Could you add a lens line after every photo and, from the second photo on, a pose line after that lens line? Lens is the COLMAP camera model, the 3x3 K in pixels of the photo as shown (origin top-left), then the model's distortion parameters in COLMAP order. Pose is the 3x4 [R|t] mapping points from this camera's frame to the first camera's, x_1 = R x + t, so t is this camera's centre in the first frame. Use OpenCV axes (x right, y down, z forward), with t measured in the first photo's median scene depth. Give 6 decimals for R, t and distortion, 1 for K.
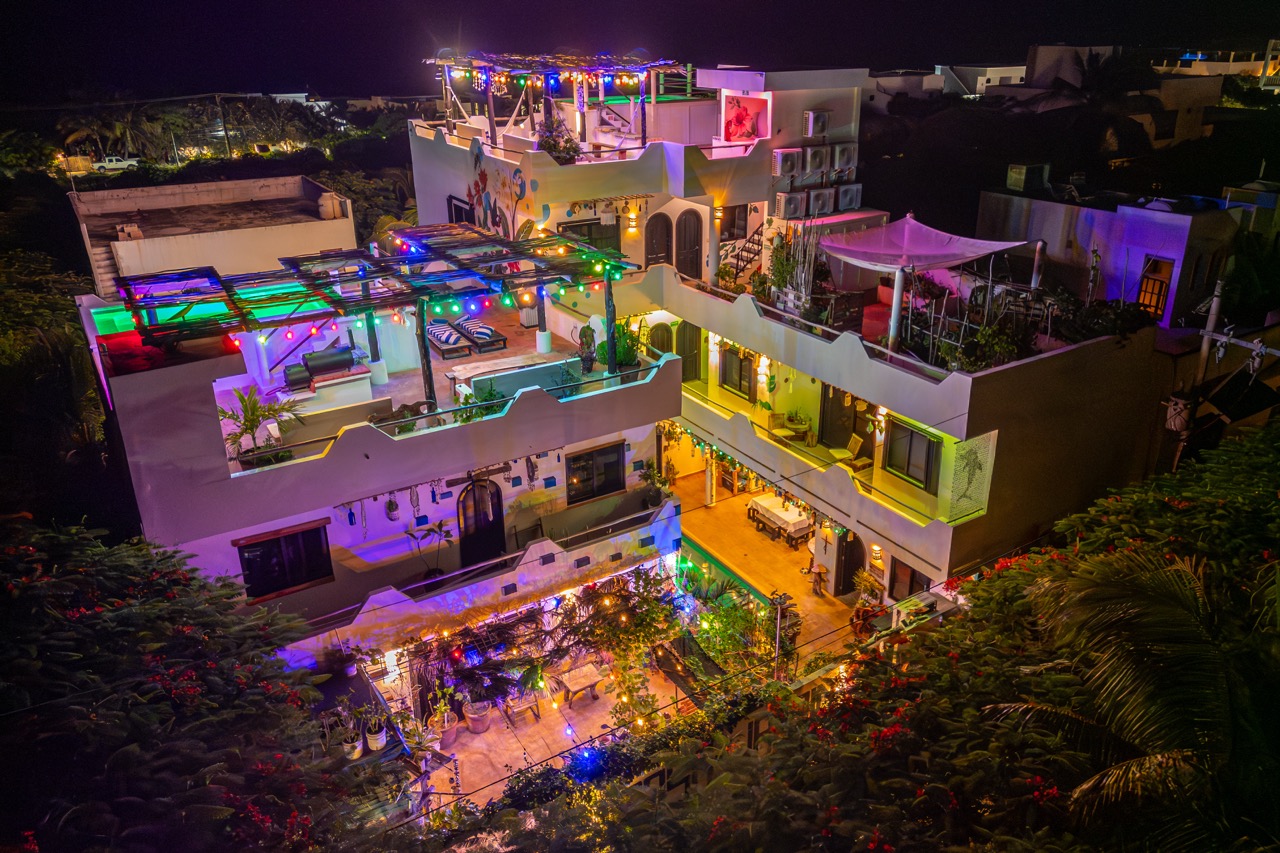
lens RADIAL K [[919.5, 0, 643.2], [0, 919.5, 390.2], [0, 0, 1]] dist [0.036852, -0.005686]
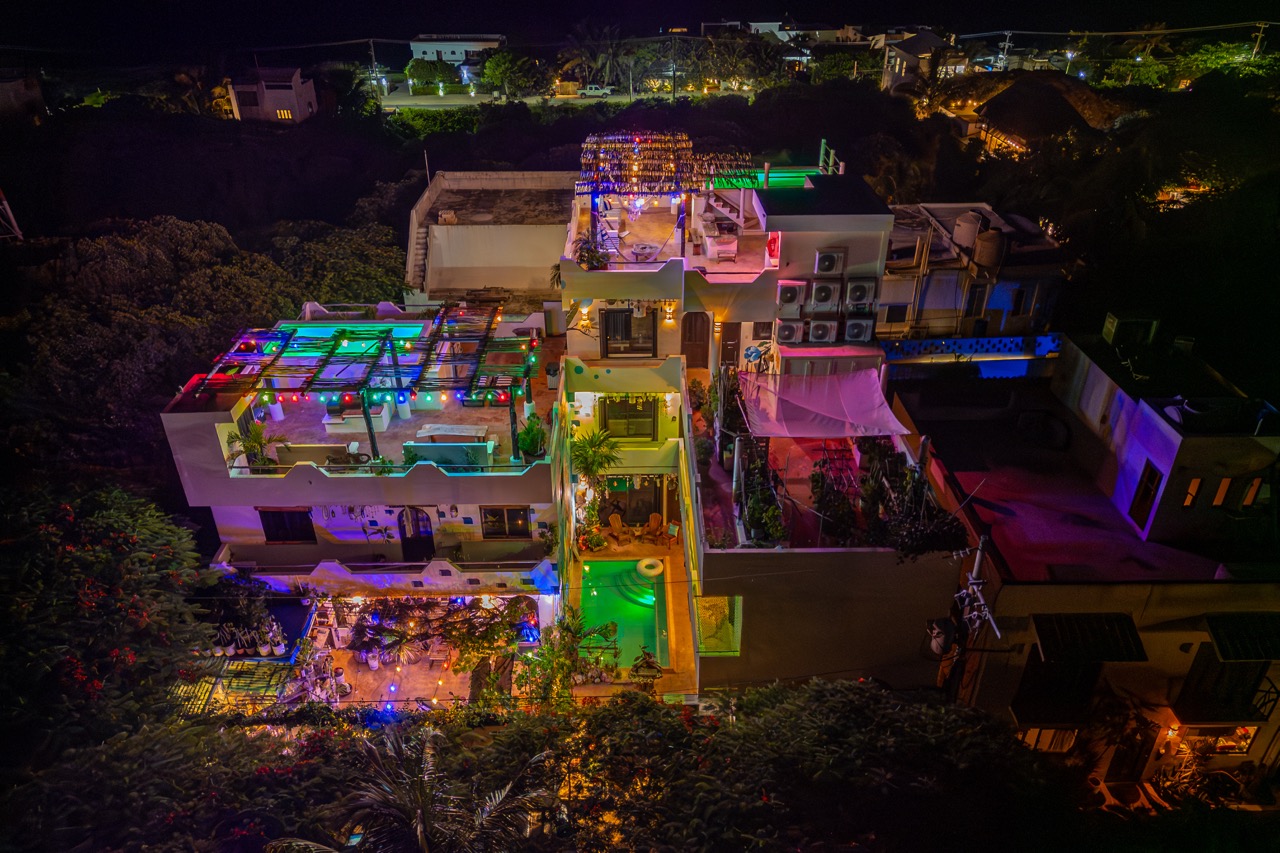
lens RADIAL K [[891.1, 0, 641.1], [0, 891.1, 457.4], [0, 0, 1]] dist [0.039805, -0.001551]
pose [[0.852245, 0.272786, -0.446392, 0.691185], [-0.191749, 0.956789, 0.218600, -0.333821], [0.486734, -0.100706, 0.867726, -0.041973]]
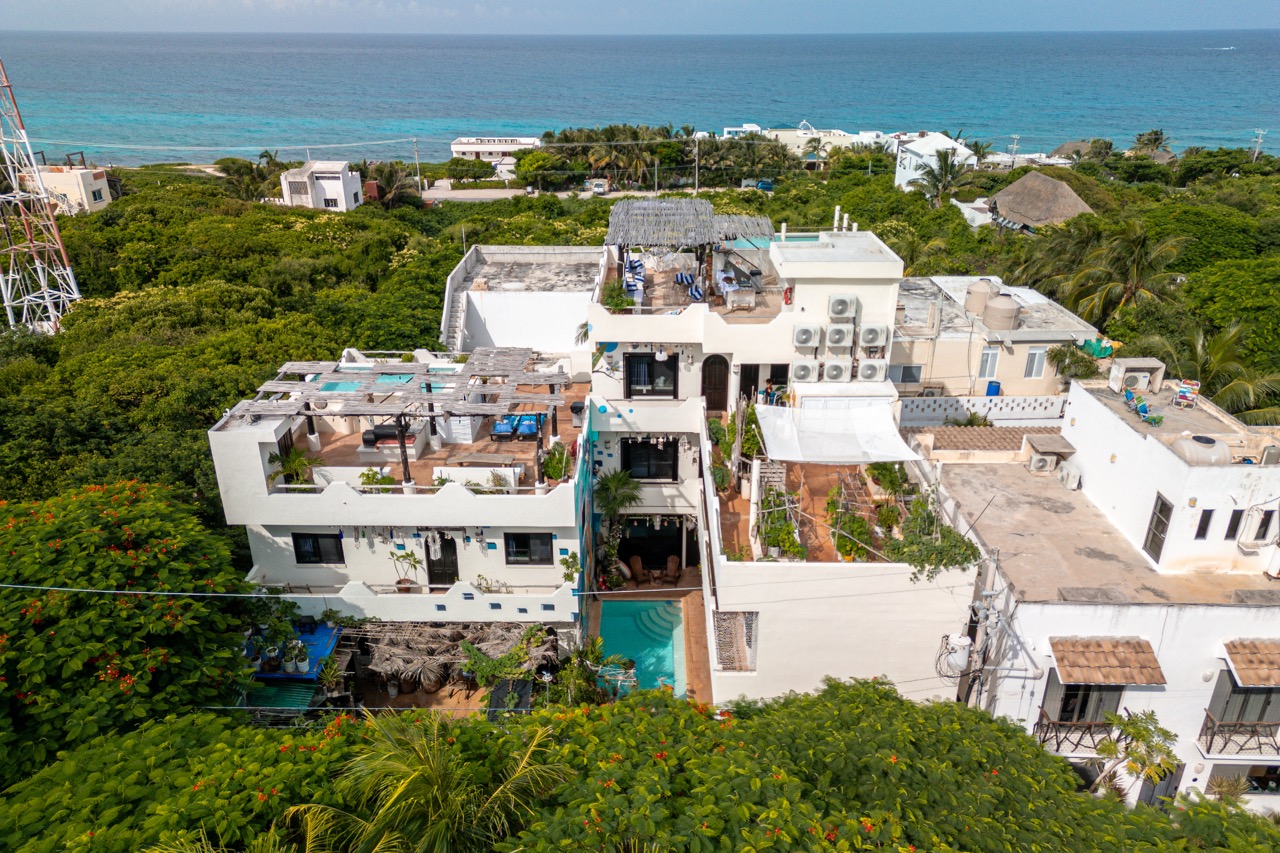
lens RADIAL K [[891.1, 0, 641.1], [0, 891.1, 457.4], [0, 0, 1]] dist [0.039805, -0.001551]
pose [[0.837394, 0.231448, -0.495180, 0.740191], [-0.204396, 0.972797, 0.109035, -0.231083], [0.506945, 0.009908, 0.861921, -0.087096]]
